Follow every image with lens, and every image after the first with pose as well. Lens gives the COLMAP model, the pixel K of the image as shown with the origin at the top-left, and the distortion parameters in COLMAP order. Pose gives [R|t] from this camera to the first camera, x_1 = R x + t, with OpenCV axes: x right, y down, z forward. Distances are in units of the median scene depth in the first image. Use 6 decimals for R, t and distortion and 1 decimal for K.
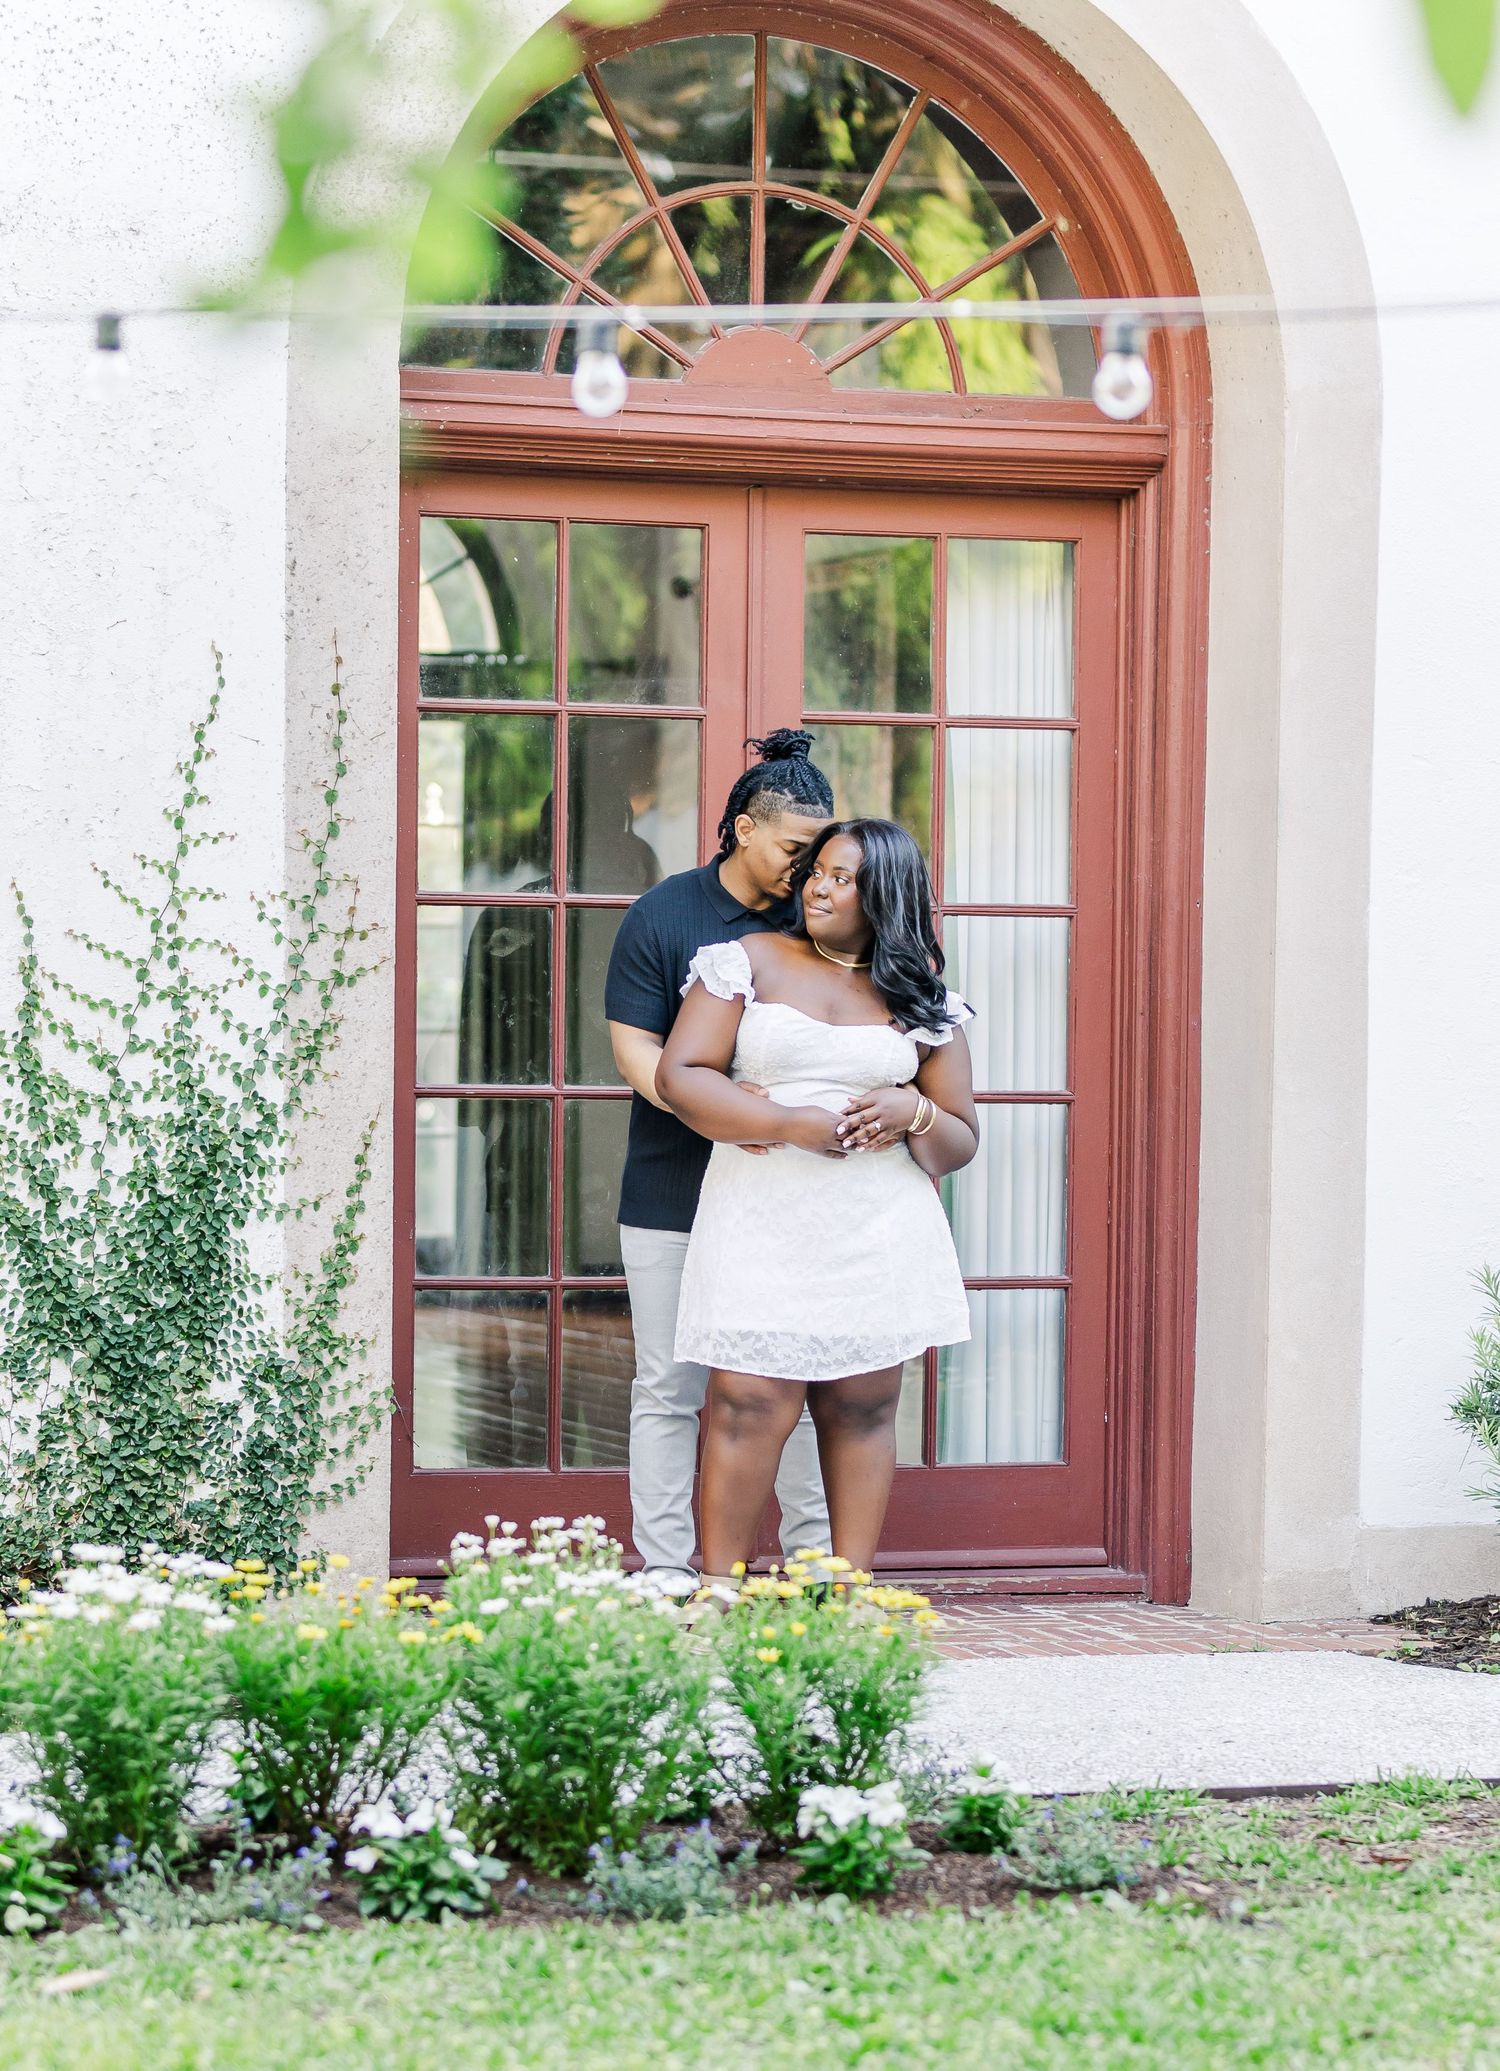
lens RADIAL K [[5436.8, 0, 745.3], [0, 5436.8, 1049.8], [0, 0, 1]] dist [-0.181982, 0.000000]
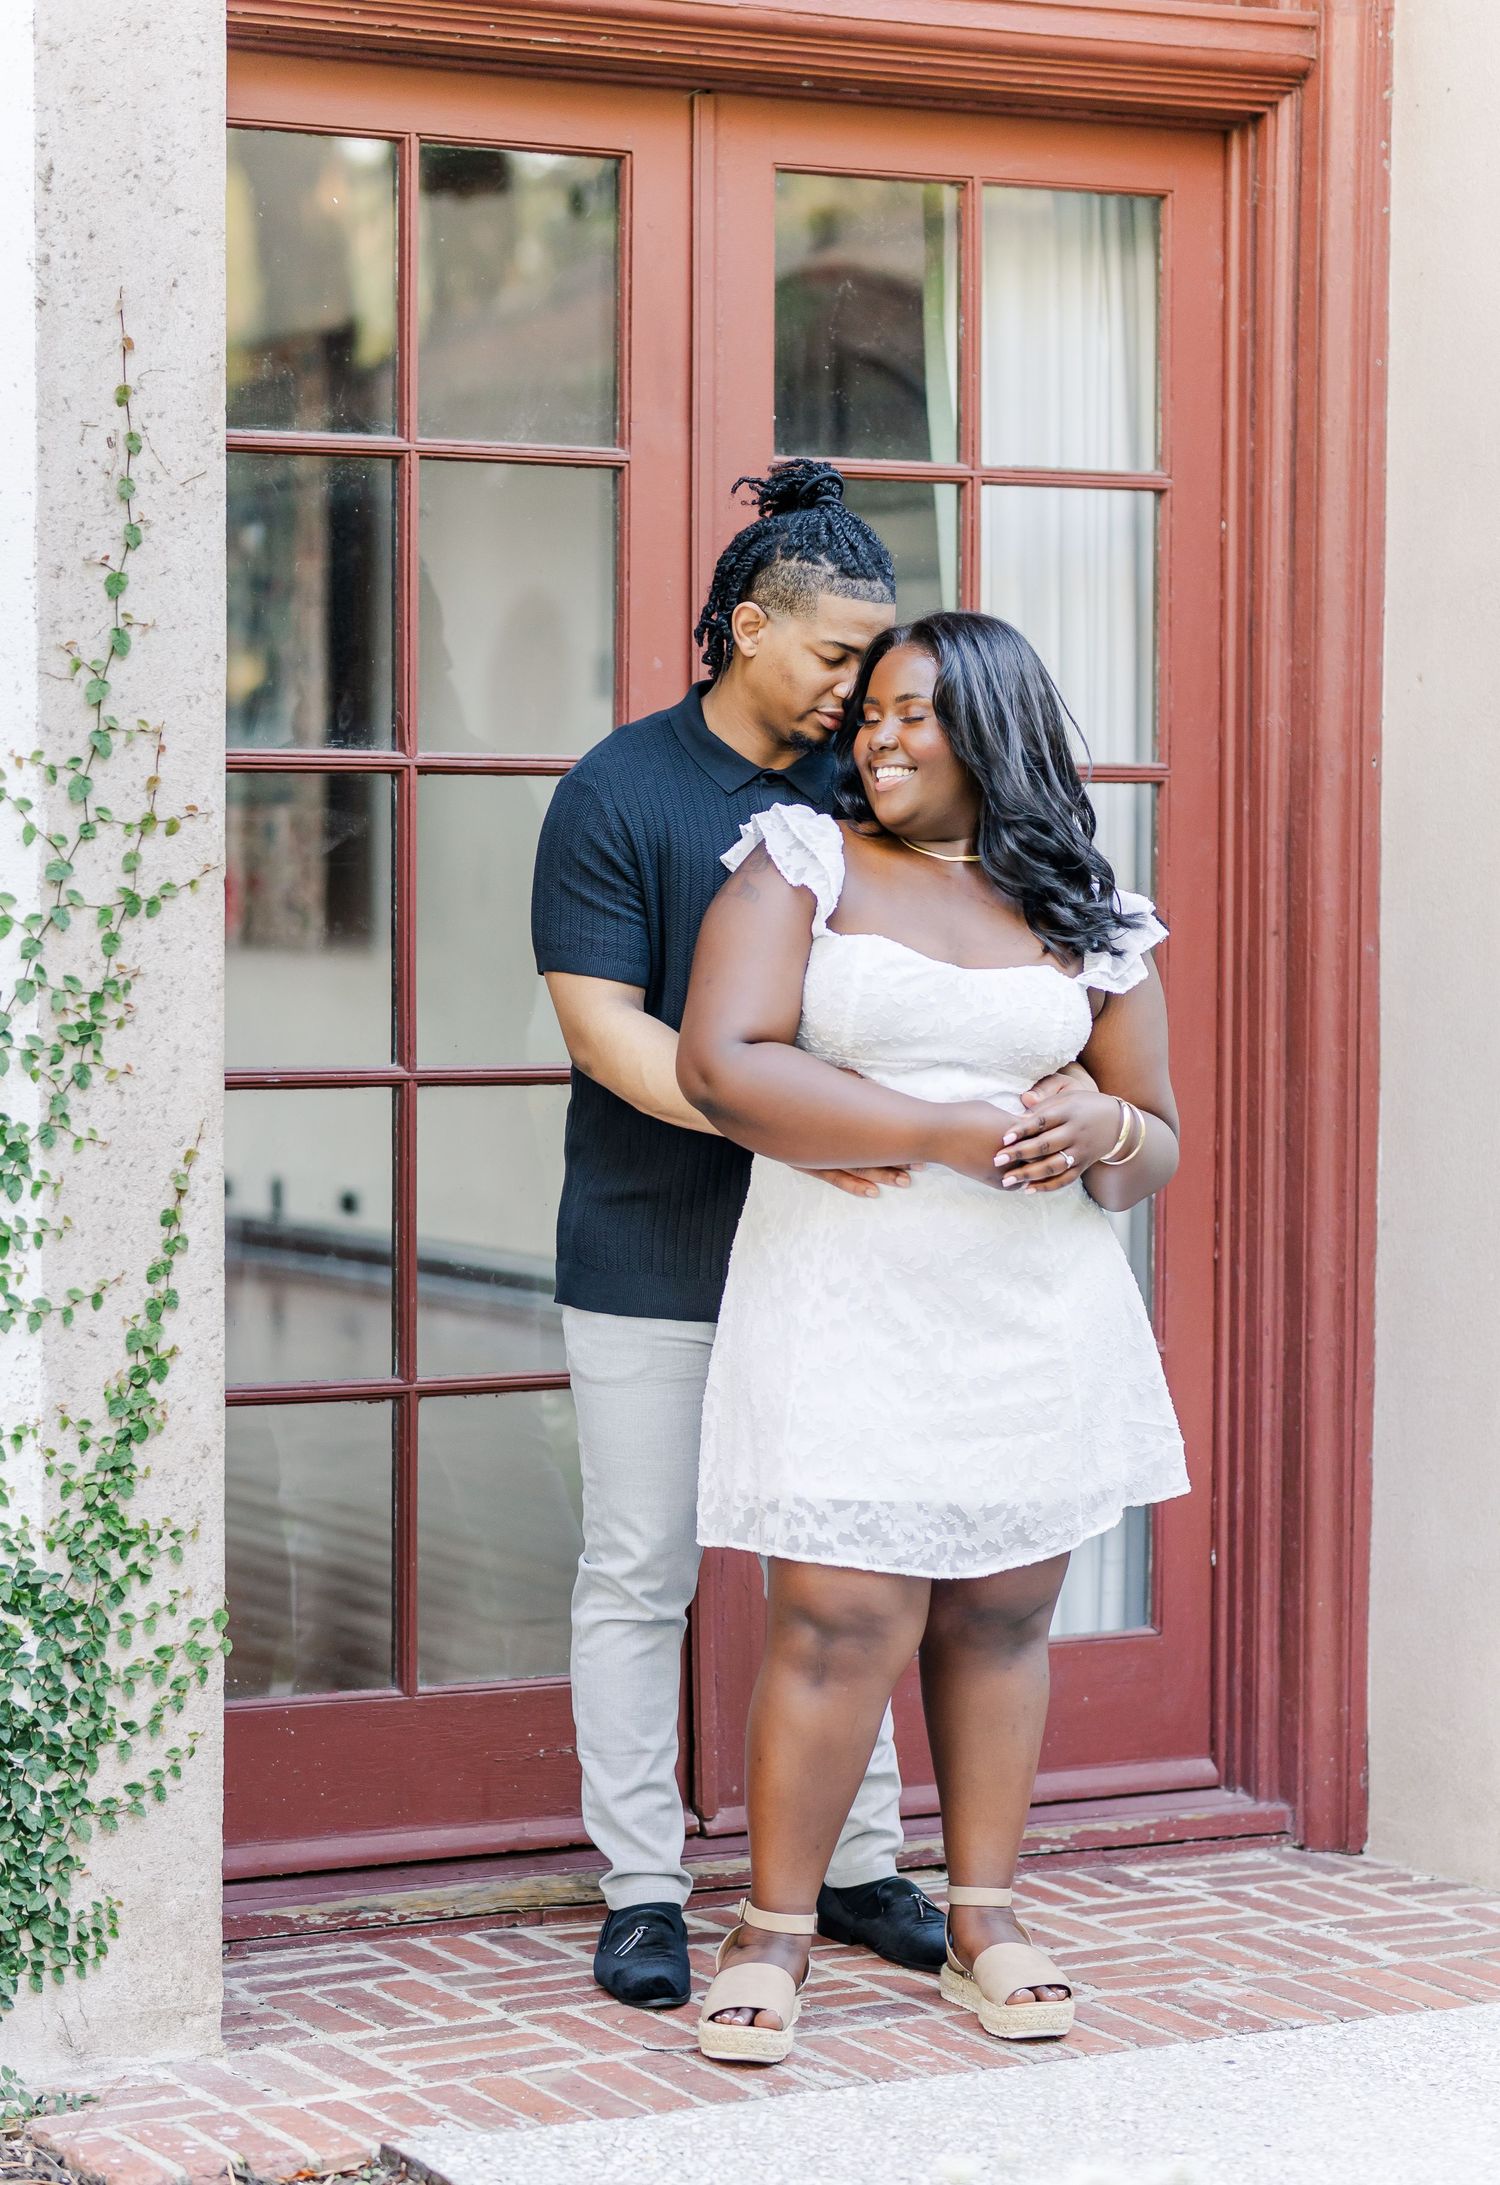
lens RADIAL K [[5524.2, 0, 840.6], [0, 5524.2, 996.8], [0, 0, 1]] dist [-0.019813, 0.000000]
pose [[0.986581, -0.011687, 0.162854, -0.095883], [0.008636, 0.999774, 0.019426, -0.013887], [-0.163044, -0.017759, 0.986459, 0.413500]]
